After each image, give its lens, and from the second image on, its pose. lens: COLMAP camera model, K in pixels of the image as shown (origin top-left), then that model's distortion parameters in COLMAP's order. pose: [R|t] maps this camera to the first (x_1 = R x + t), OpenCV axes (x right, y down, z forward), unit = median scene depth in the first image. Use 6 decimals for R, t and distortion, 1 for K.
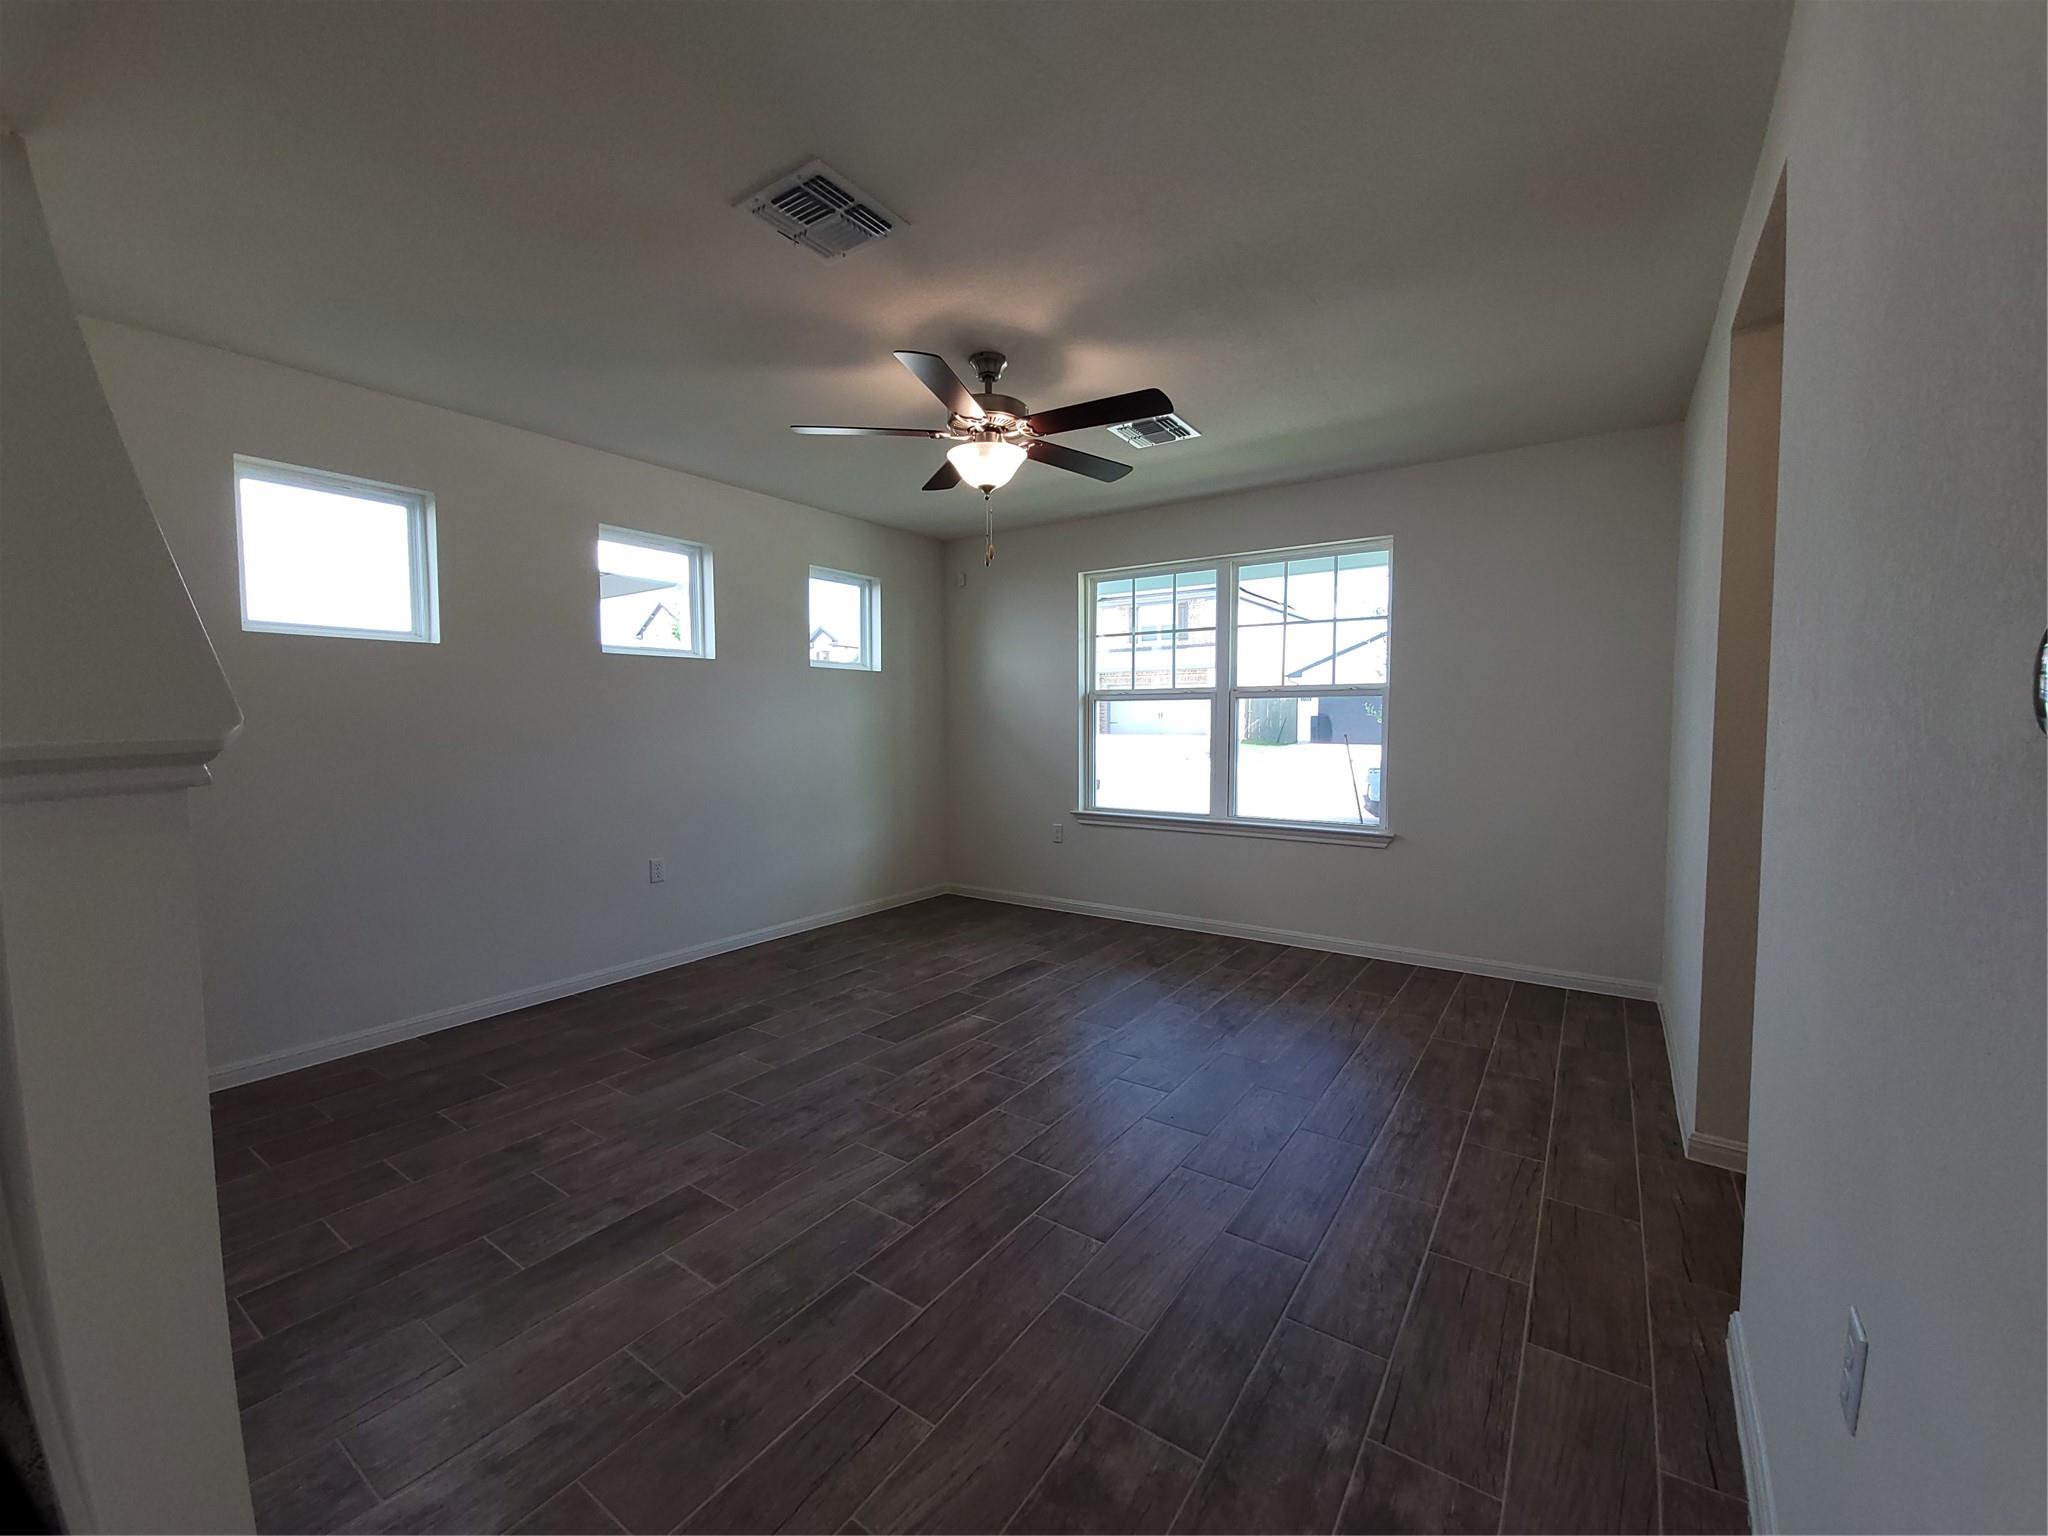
lens RADIAL K [[828.5, 0, 1016.2], [0, 828.5, 764.4], [0, 0, 1]] dist [0.009769, -0.005592]
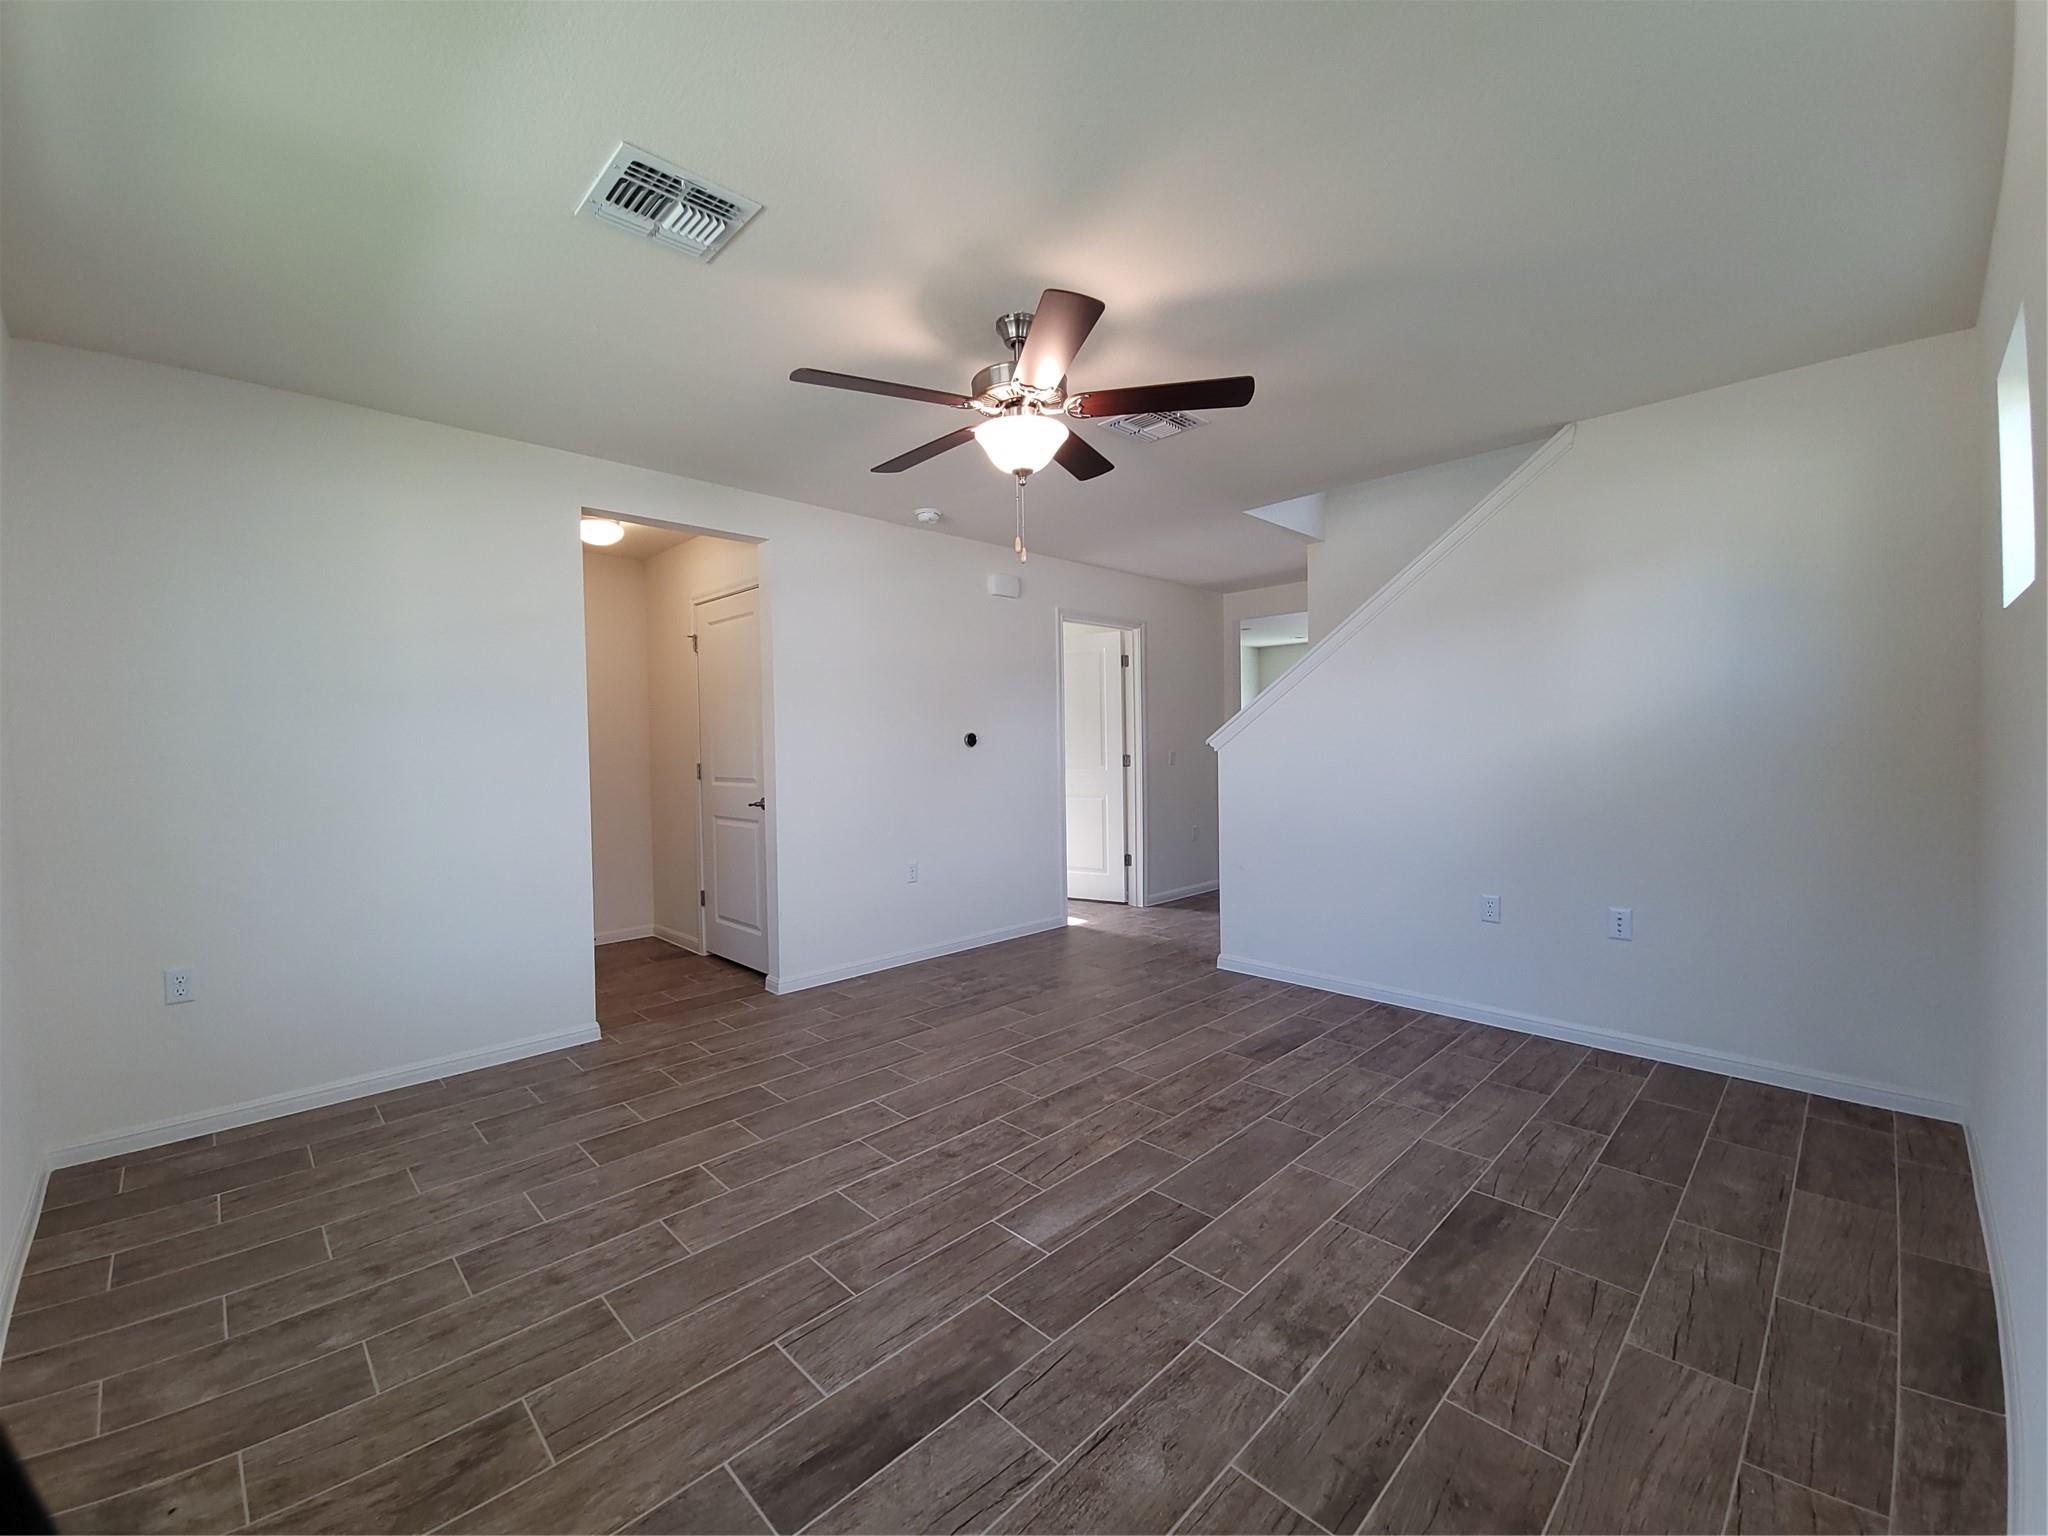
lens RADIAL K [[828.5, 0, 1016.2], [0, 828.5, 764.4], [0, 0, 1]] dist [0.009769, -0.005592]
pose [[-0.982721, 0.012150, 0.184691, -0.180202], [0.027240, 0.996471, 0.079389, -0.100375], [-0.183075, 0.083048, -0.979585, 1.839560]]
